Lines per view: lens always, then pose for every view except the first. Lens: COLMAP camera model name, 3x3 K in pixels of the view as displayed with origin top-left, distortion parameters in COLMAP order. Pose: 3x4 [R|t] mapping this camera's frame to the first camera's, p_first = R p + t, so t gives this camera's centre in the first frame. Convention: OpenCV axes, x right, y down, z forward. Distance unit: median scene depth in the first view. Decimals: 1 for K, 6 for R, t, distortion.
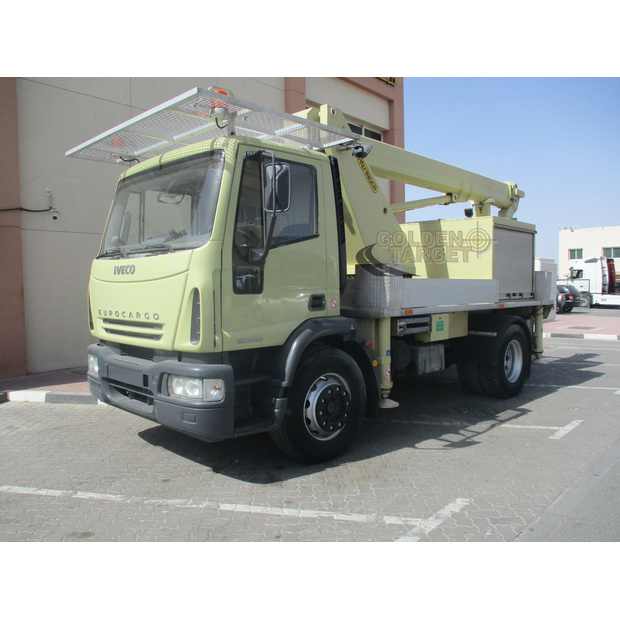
lens RADIAL K [[518.6, 0, 322.1], [0, 518.6, 306.7], [0, 0, 1]] dist [-0.029062, 0.009848]
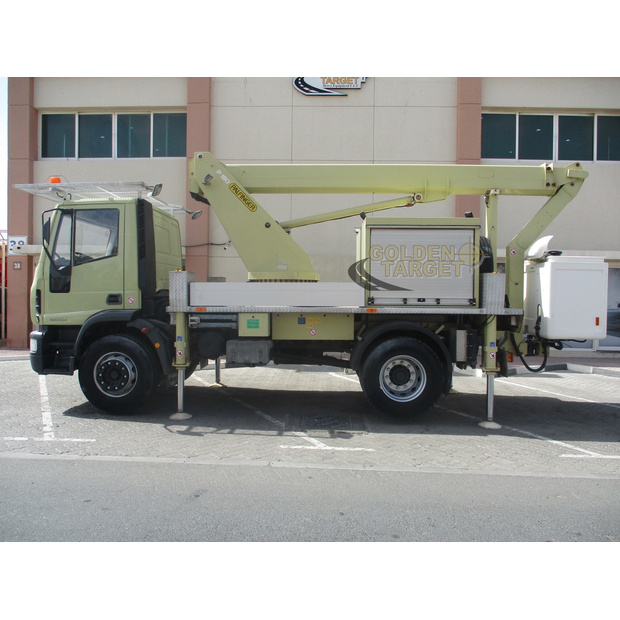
lens RADIAL K [[518.6, 0, 322.1], [0, 518.6, 306.7], [0, 0, 1]] dist [-0.029062, 0.009848]
pose [[0.677908, 0.011248, -0.735061, 1.196965], [-0.036957, 0.999140, -0.018795, 0.015733], [0.734218, 0.039907, 0.677740, 0.354466]]
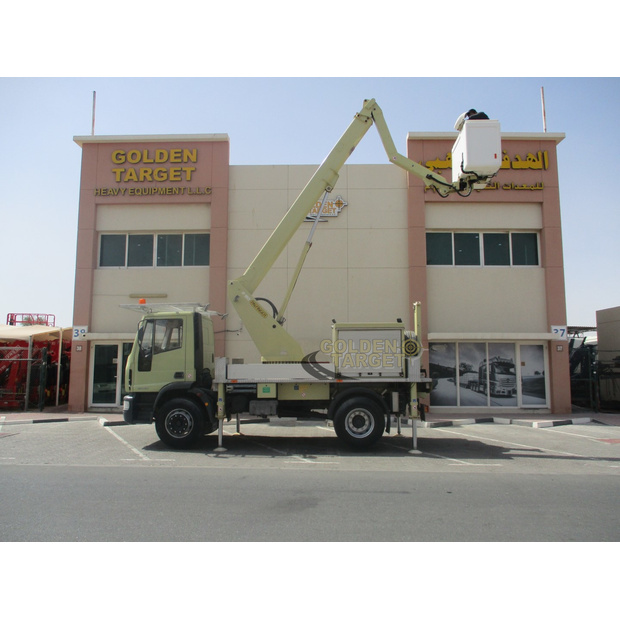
lens RADIAL K [[518.6, 0, 322.1], [0, 518.6, 306.7], [0, 0, 1]] dist [-0.029062, 0.009848]
pose [[0.688545, -0.091036, -0.719457, 1.756238], [-0.024301, 0.988636, -0.148353, 0.013594], [0.724786, 0.119631, 0.678508, -0.134396]]
